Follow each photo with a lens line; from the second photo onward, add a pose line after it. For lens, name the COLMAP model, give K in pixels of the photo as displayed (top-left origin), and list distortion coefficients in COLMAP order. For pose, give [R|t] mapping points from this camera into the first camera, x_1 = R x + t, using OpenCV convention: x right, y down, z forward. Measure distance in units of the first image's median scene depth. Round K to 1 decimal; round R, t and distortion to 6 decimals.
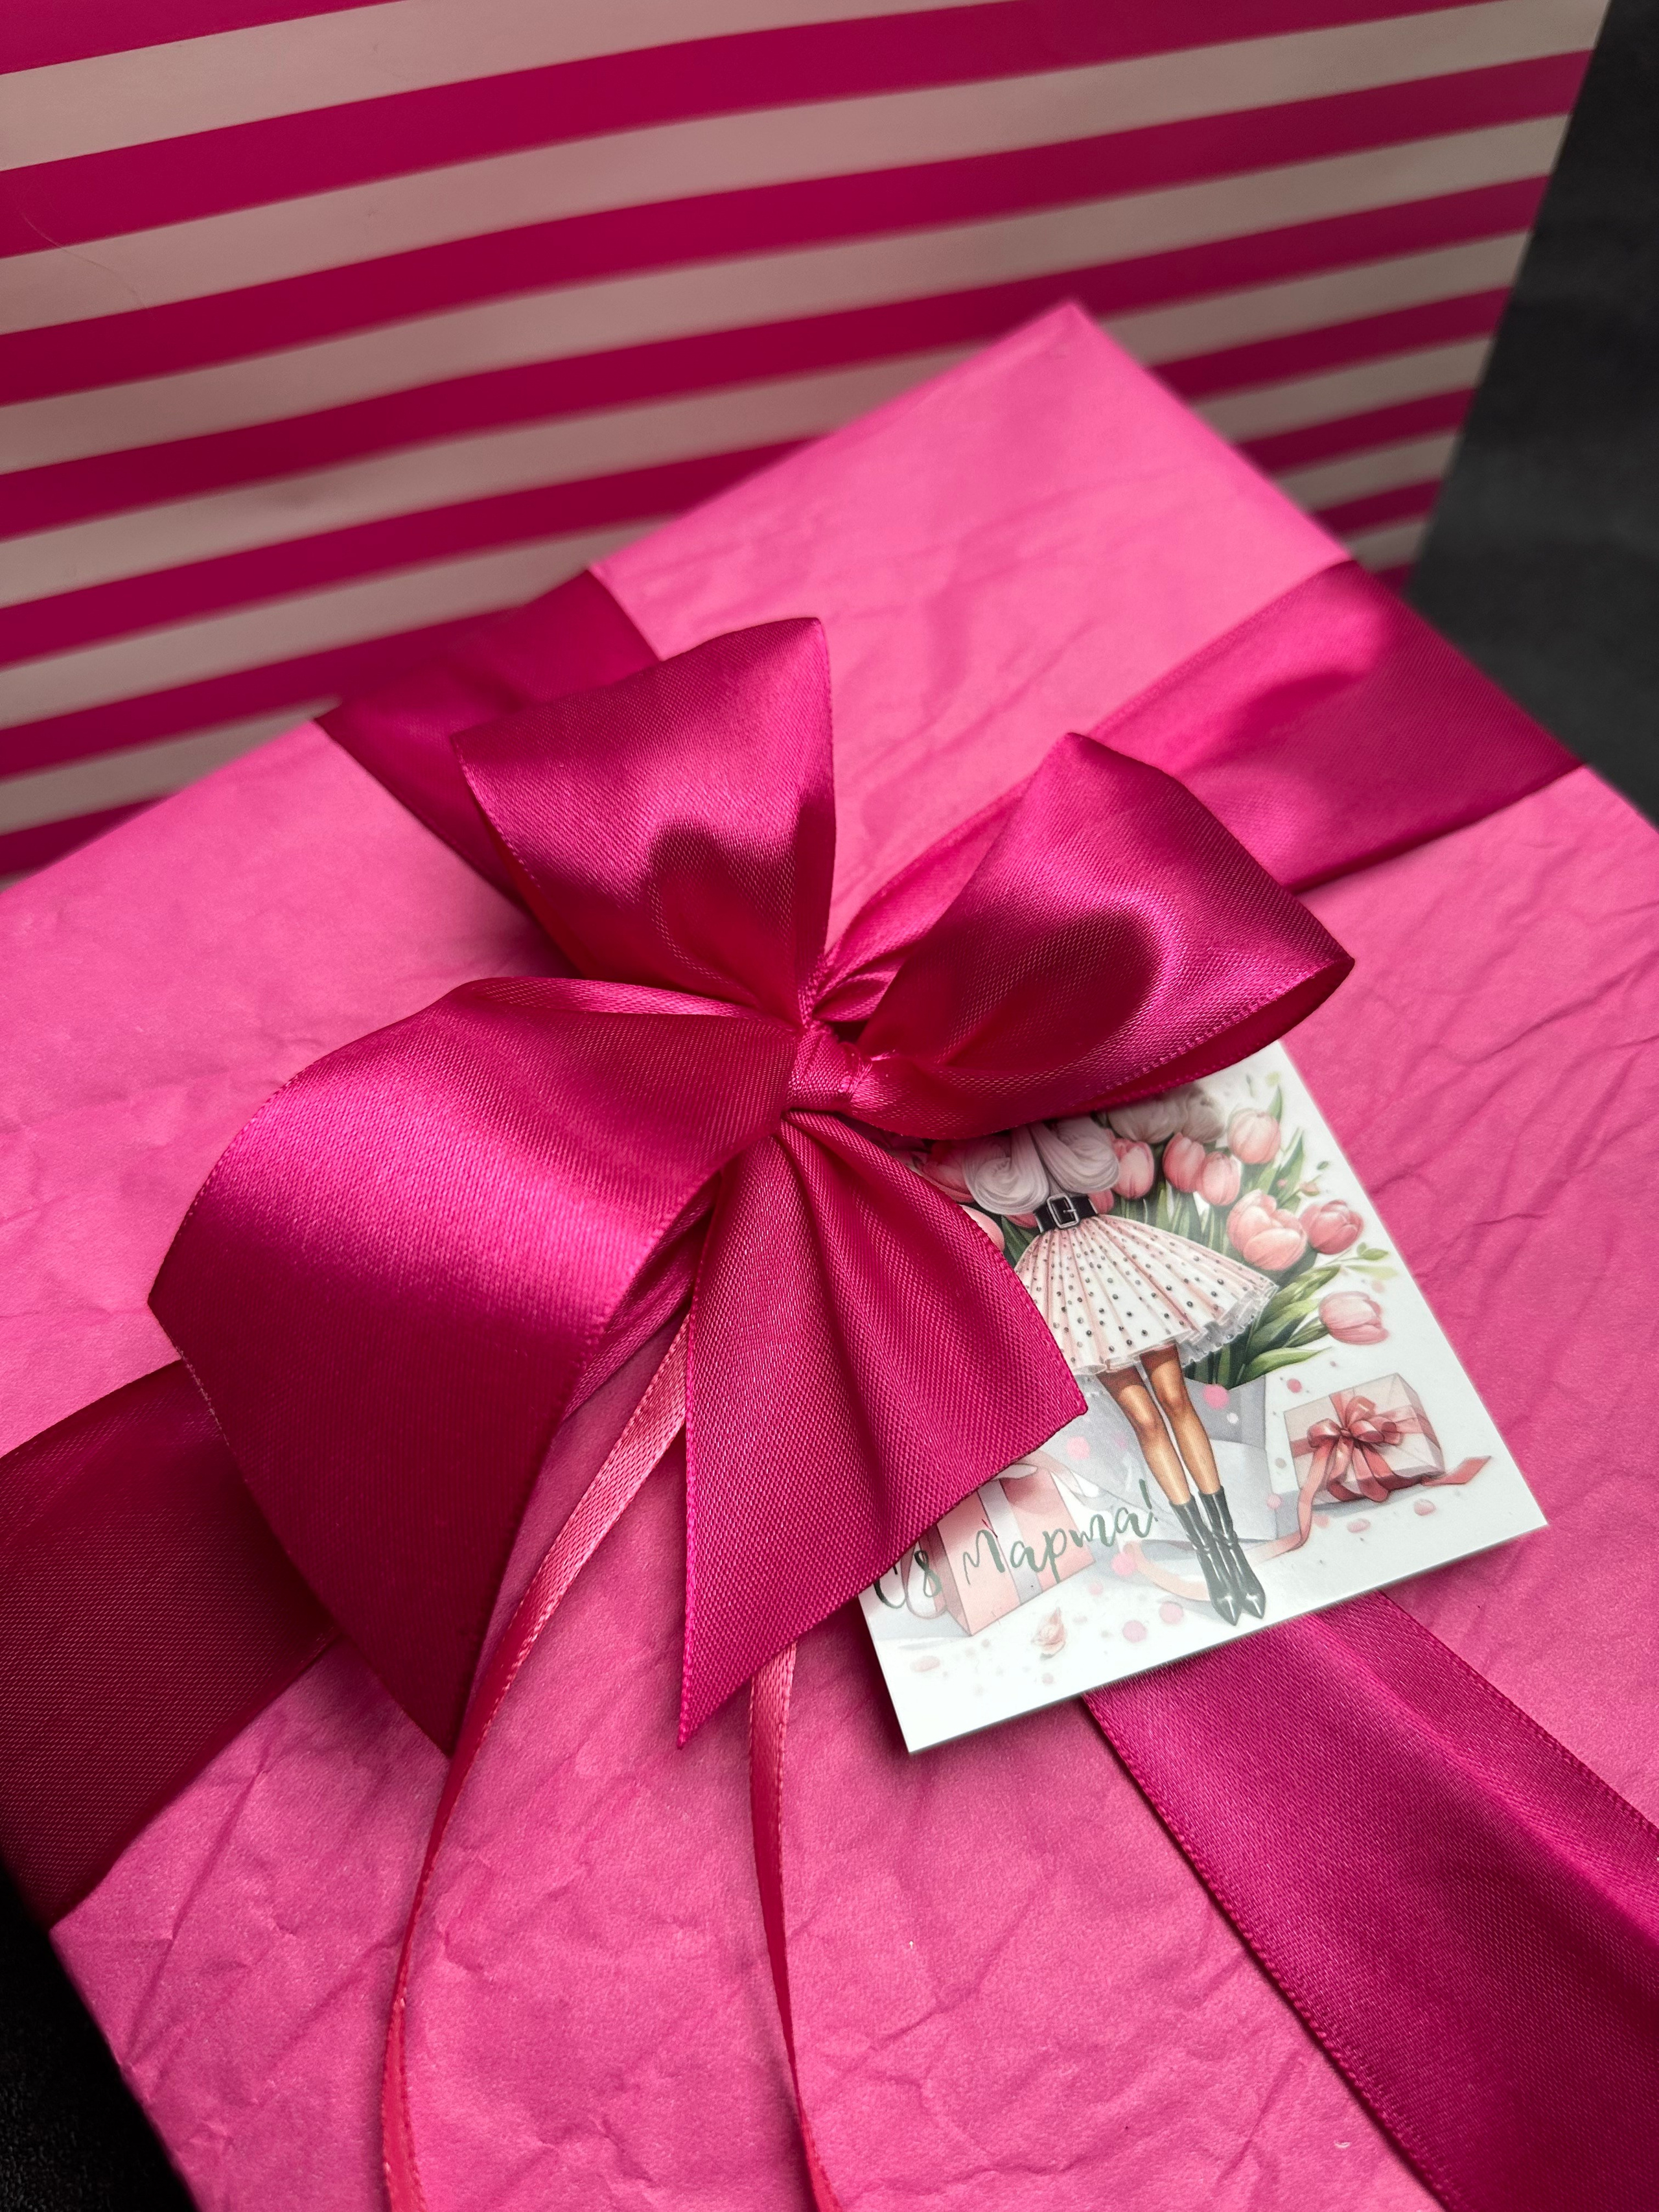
lens RADIAL K [[1585.1, 0, 829.5], [0, 1585.1, 1106.0], [0, 0, 1]] dist [0.102257, -0.229550]
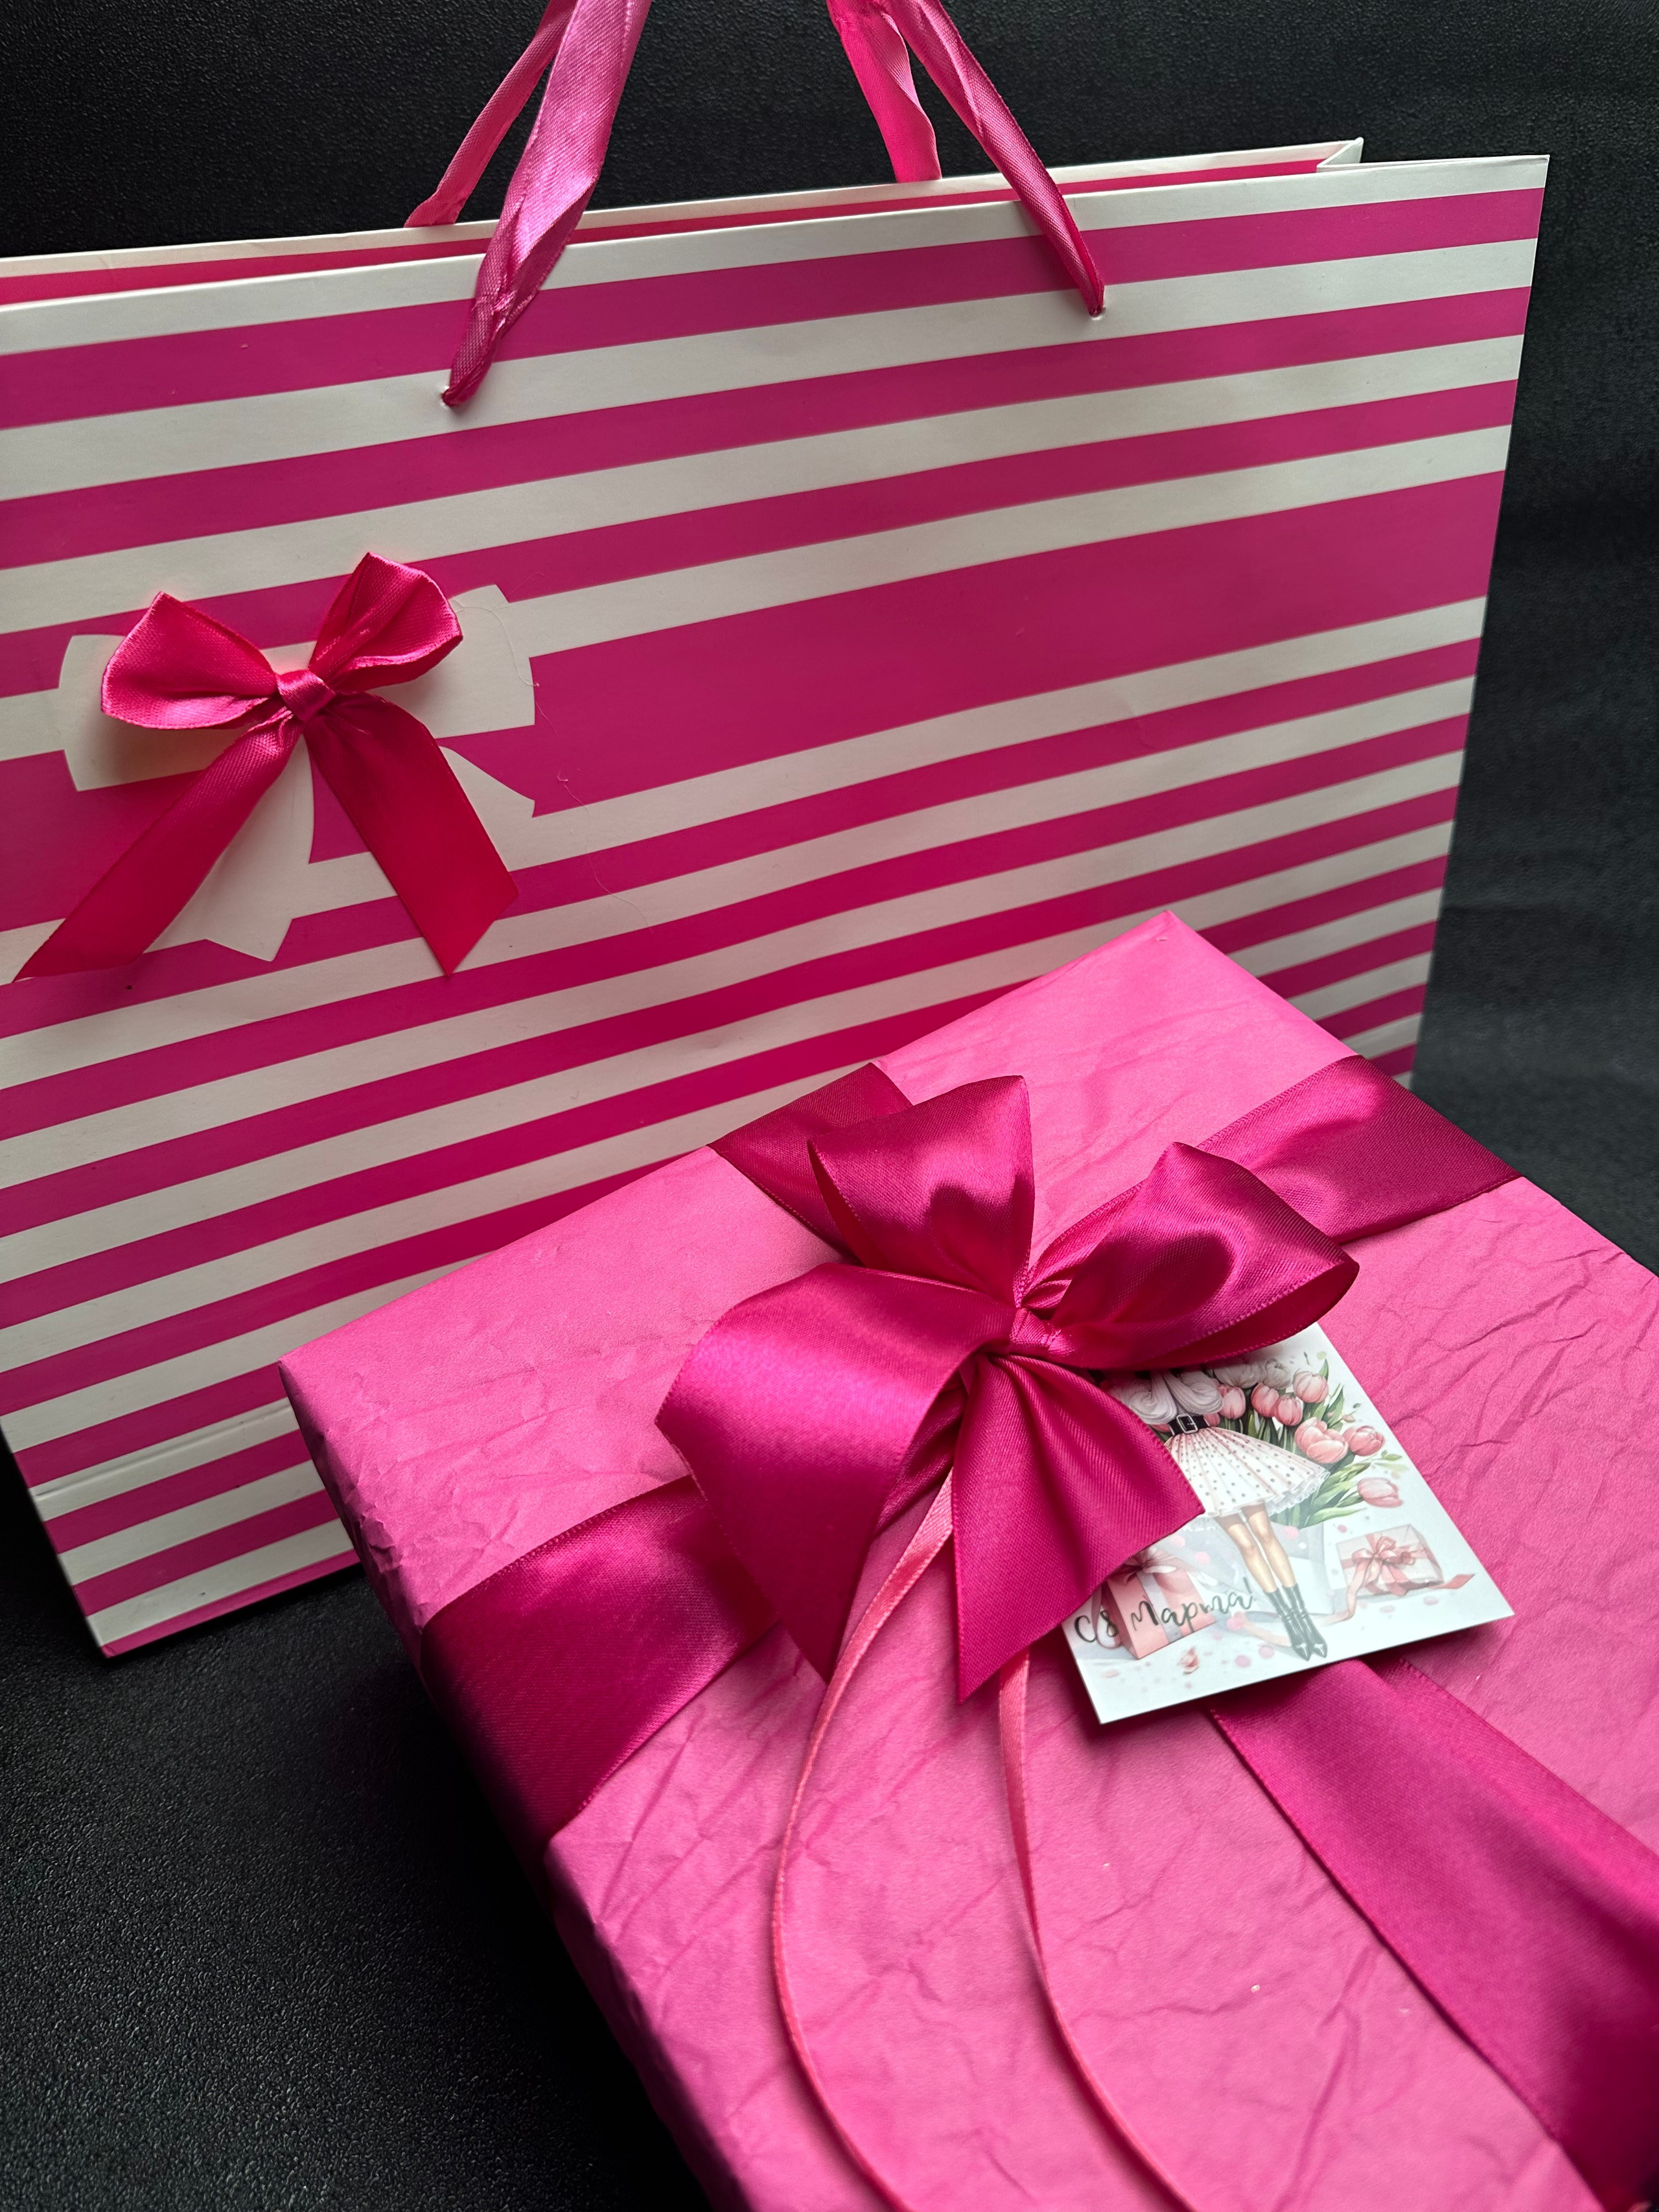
lens RADIAL K [[1585.1, 0, 829.5], [0, 1585.1, 1106.0], [0, 0, 1]] dist [0.102257, -0.229550]
pose [[0.996633, -0.000432, -0.081988, -0.079565], [-0.027798, 0.938974, -0.342864, 0.339336], [0.077133, 0.343989, 0.935800, -0.645413]]
